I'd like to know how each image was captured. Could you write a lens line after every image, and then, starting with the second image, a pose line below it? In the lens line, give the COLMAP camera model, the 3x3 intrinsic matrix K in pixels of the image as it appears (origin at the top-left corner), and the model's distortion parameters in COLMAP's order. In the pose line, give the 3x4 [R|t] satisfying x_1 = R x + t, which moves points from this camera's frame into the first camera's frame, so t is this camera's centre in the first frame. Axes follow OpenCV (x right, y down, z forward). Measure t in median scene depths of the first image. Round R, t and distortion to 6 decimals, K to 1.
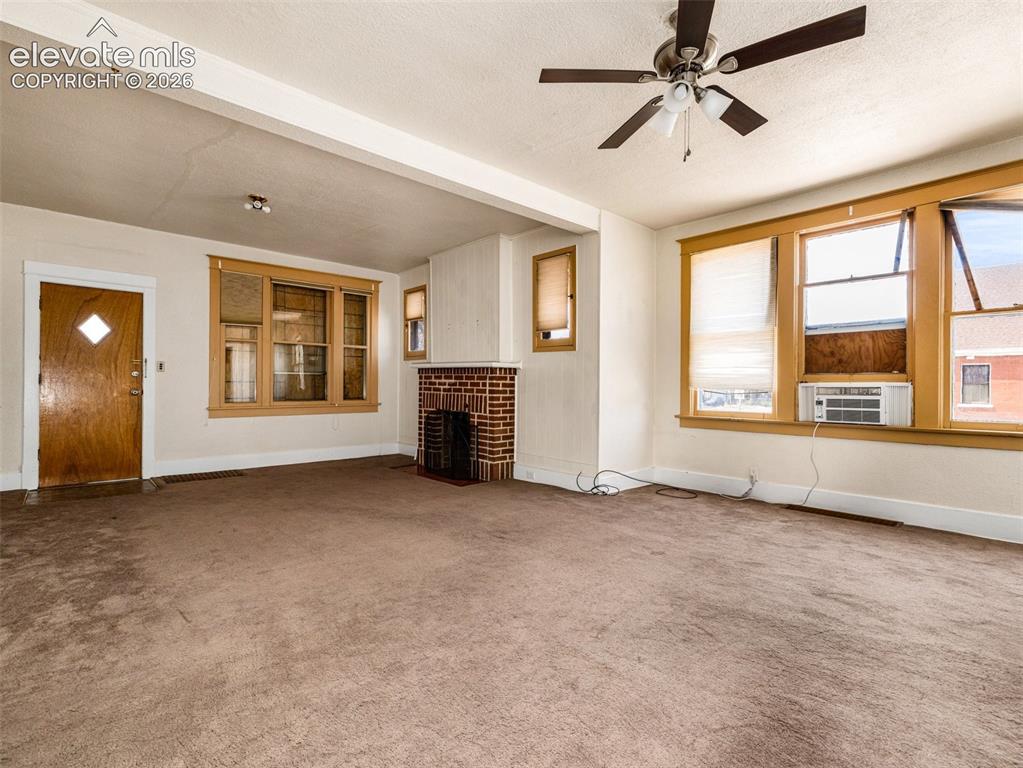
lens RADIAL K [[490.4, 0, 511.5], [0, 490.4, 384.0], [0, 0, 1]] dist [0.000734, -0.000006]
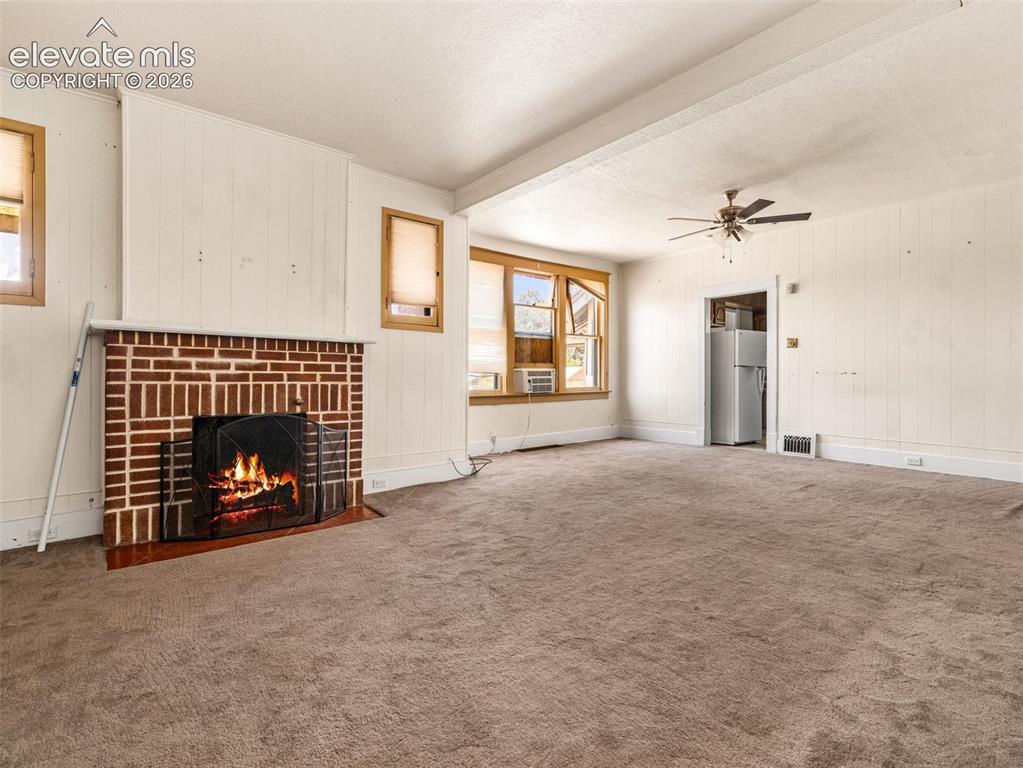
lens RADIAL K [[490.4, 0, 511.5], [0, 490.4, 384.0], [0, 0, 1]] dist [0.000734, -0.000006]
pose [[0.051202, -0.025359, 0.998366, -0.724312], [-0.001980, 0.999673, 0.025494, 0.005468], [-0.998686, -0.003283, 0.051135, 0.738220]]
